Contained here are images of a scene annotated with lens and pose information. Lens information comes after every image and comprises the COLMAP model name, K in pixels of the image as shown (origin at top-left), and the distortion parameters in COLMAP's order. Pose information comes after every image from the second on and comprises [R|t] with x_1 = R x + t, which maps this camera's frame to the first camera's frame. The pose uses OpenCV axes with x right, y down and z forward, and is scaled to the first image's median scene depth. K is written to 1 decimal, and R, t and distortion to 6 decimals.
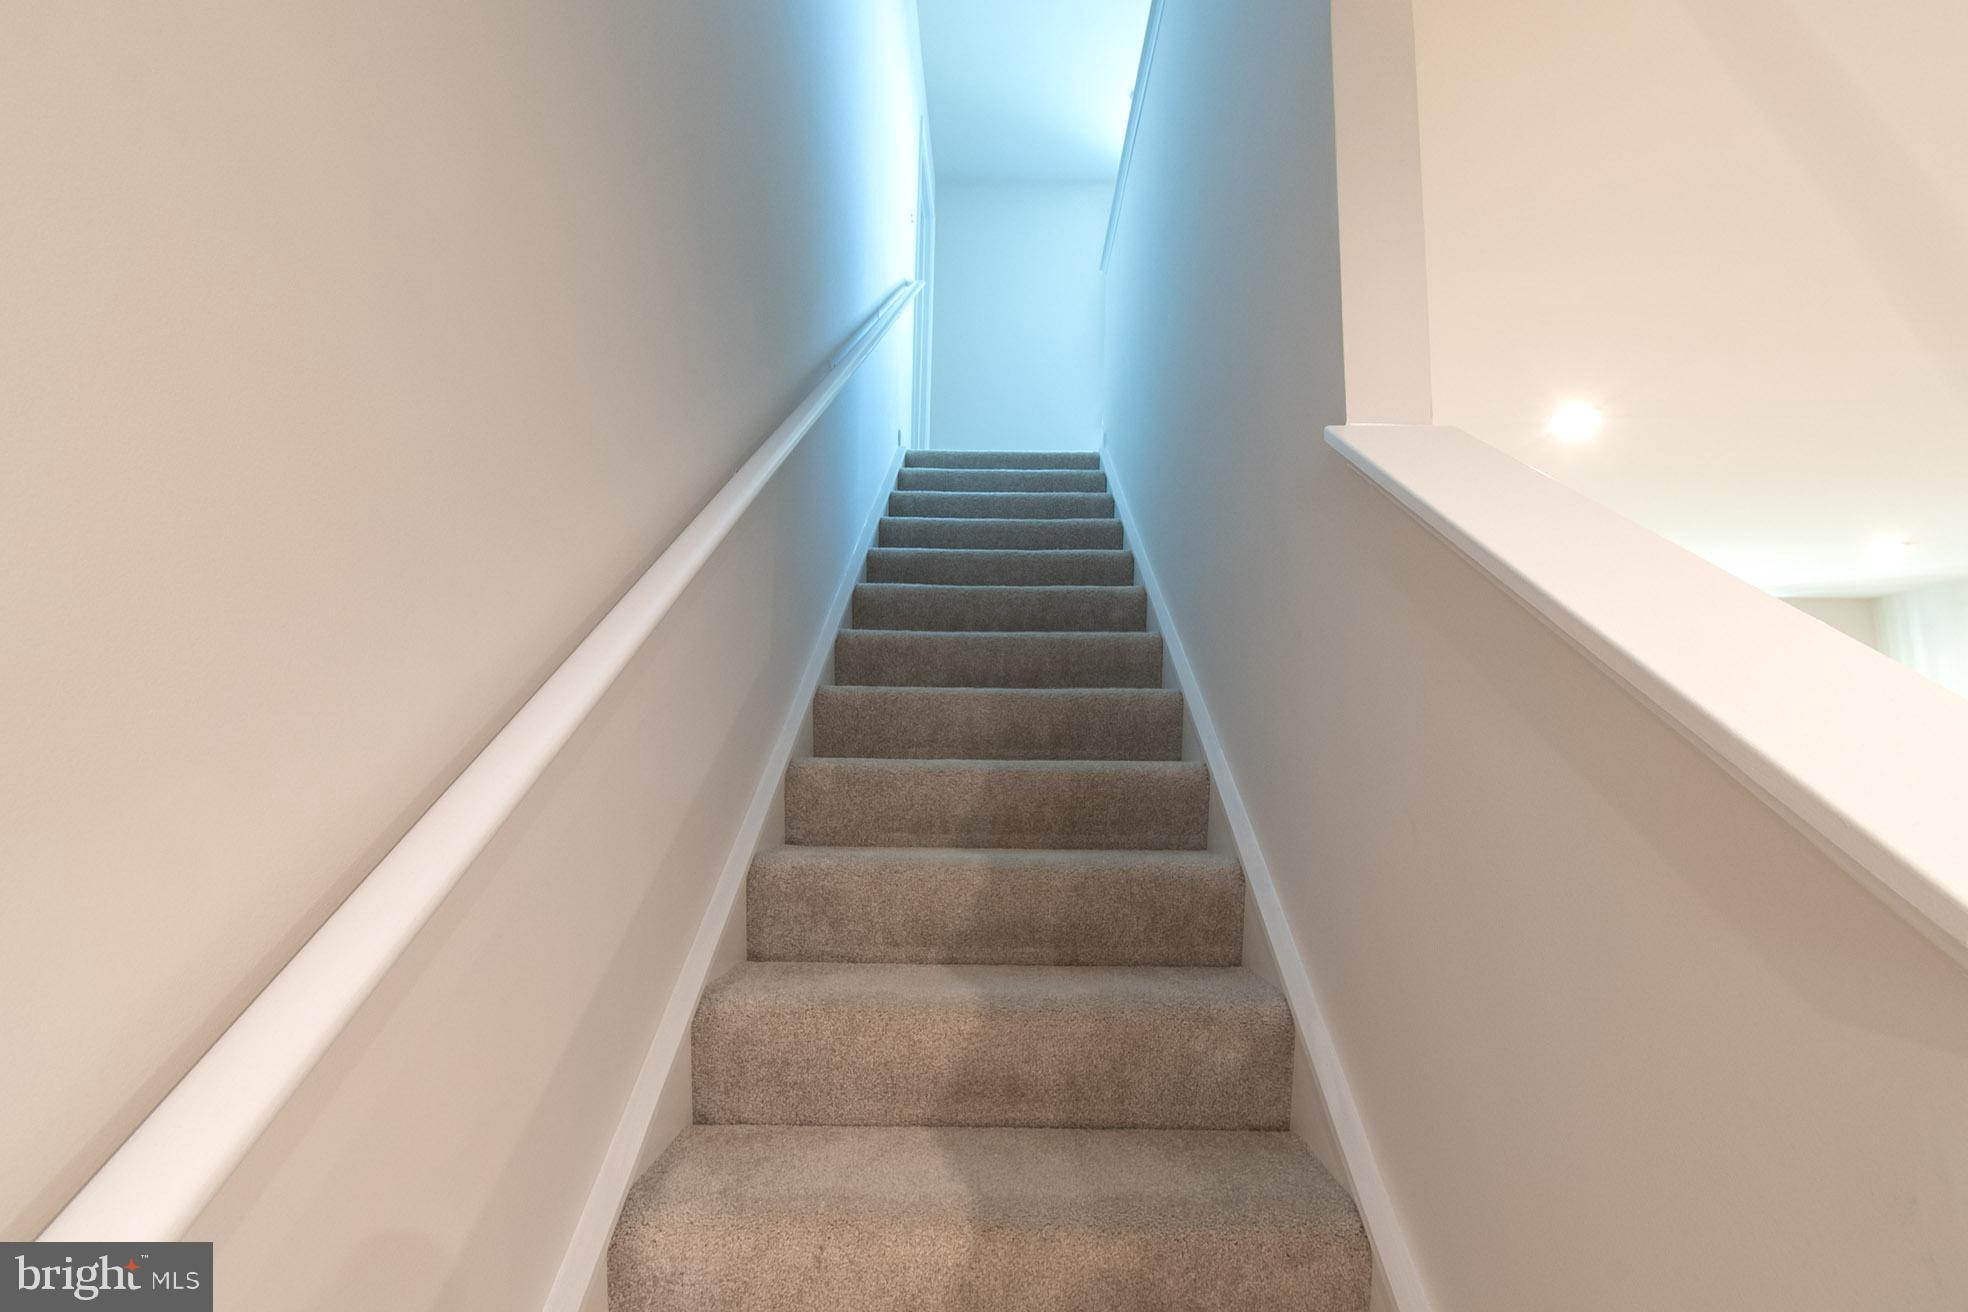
lens RADIAL K [[898.6, 0, 984.0], [0, 898.6, 656.0], [0, 0, 1]] dist [0.014699, 0.000040]
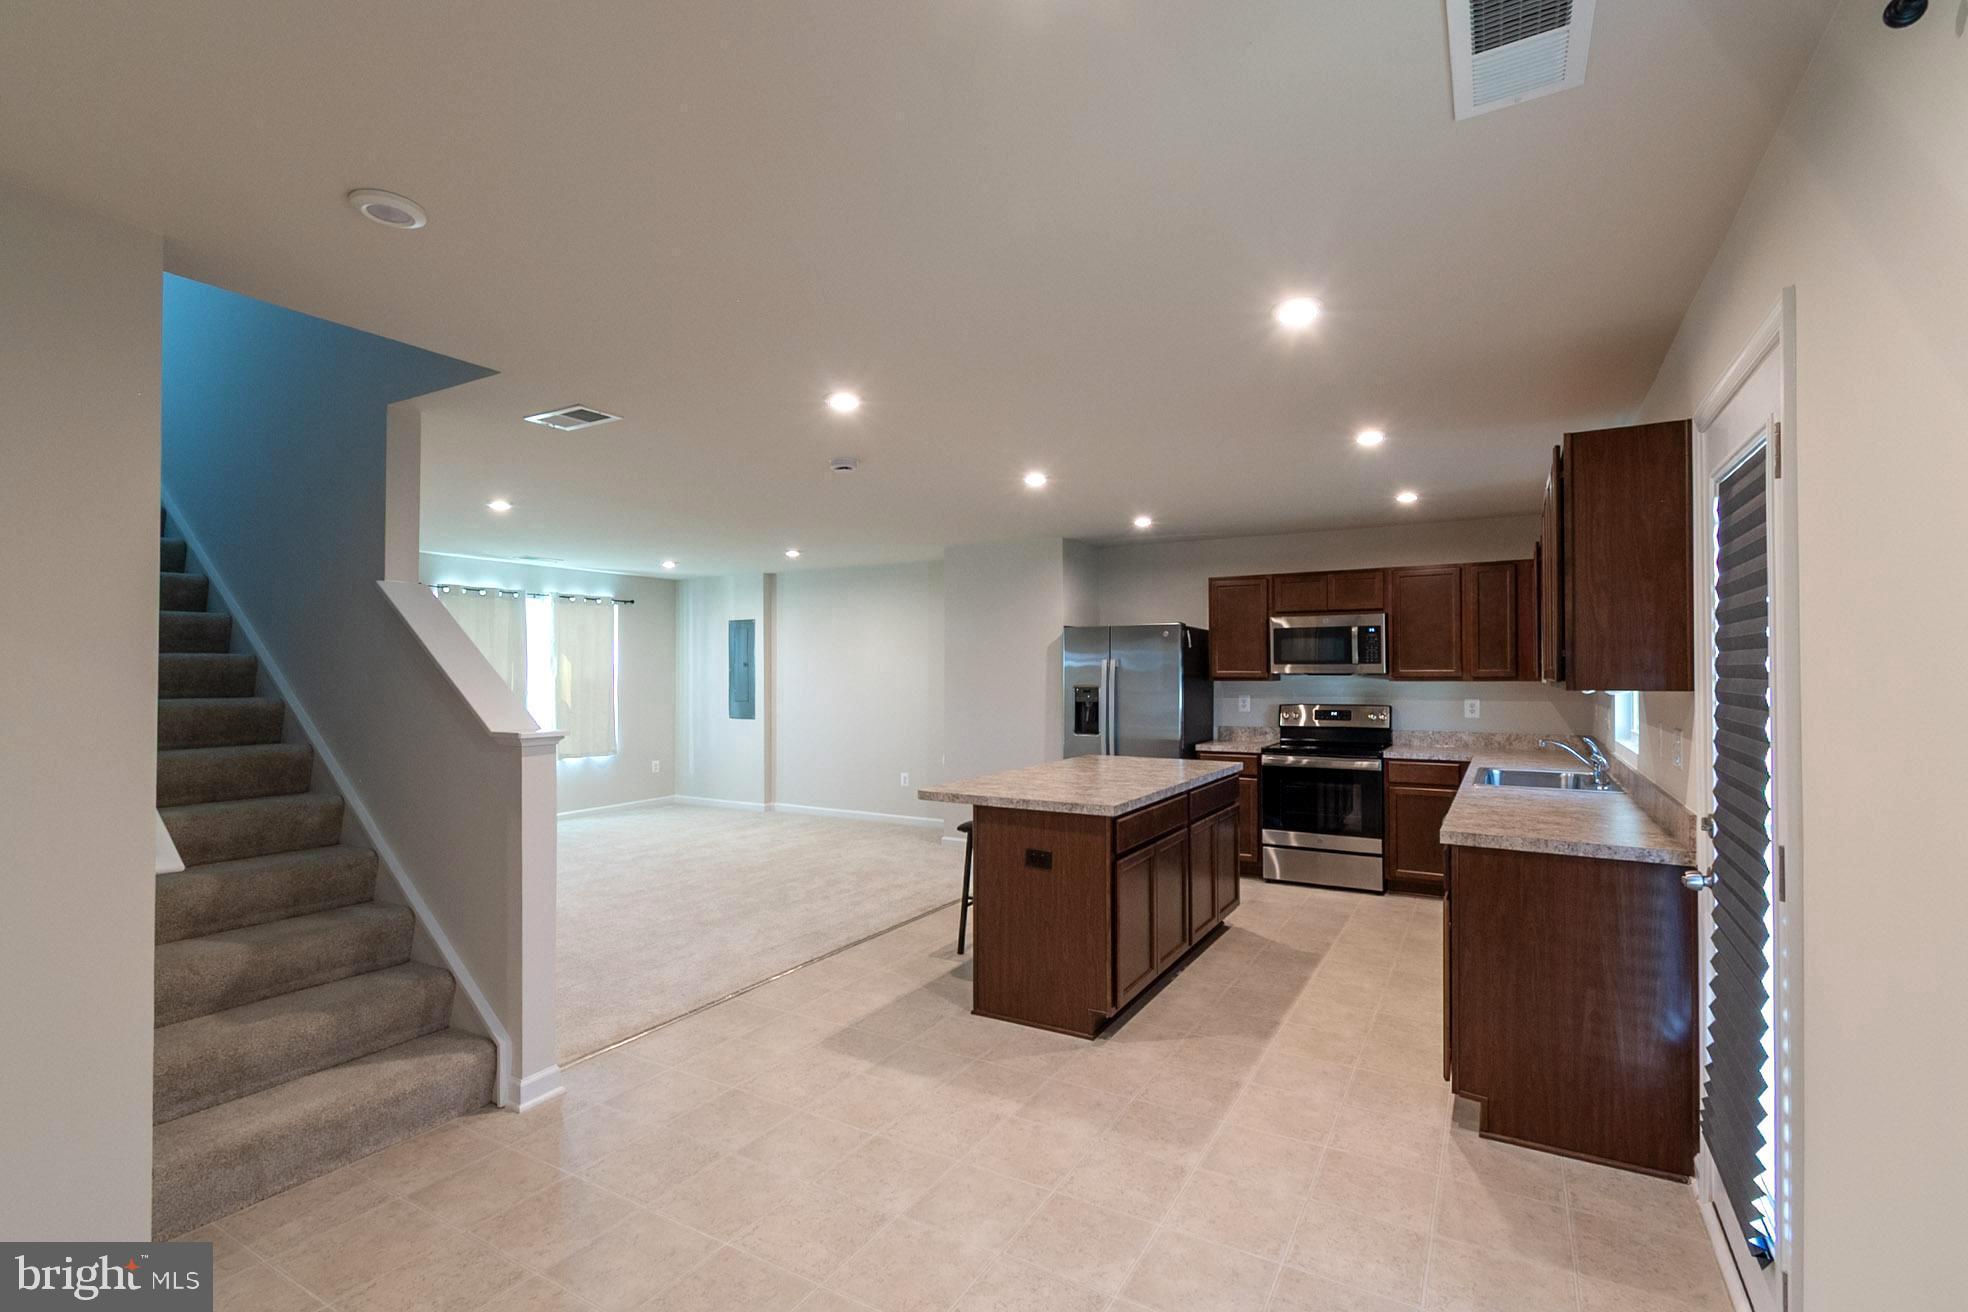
lens RADIAL K [[898.6, 0, 984.0], [0, 898.6, 656.0], [0, 0, 1]] dist [0.014699, 0.000040]
pose [[0.509946, 0.000433, 0.860206, -0.776063], [-0.105368, 0.992501, 0.061965, -0.294813], [-0.853728, -0.122237, 0.506168, -1.481943]]
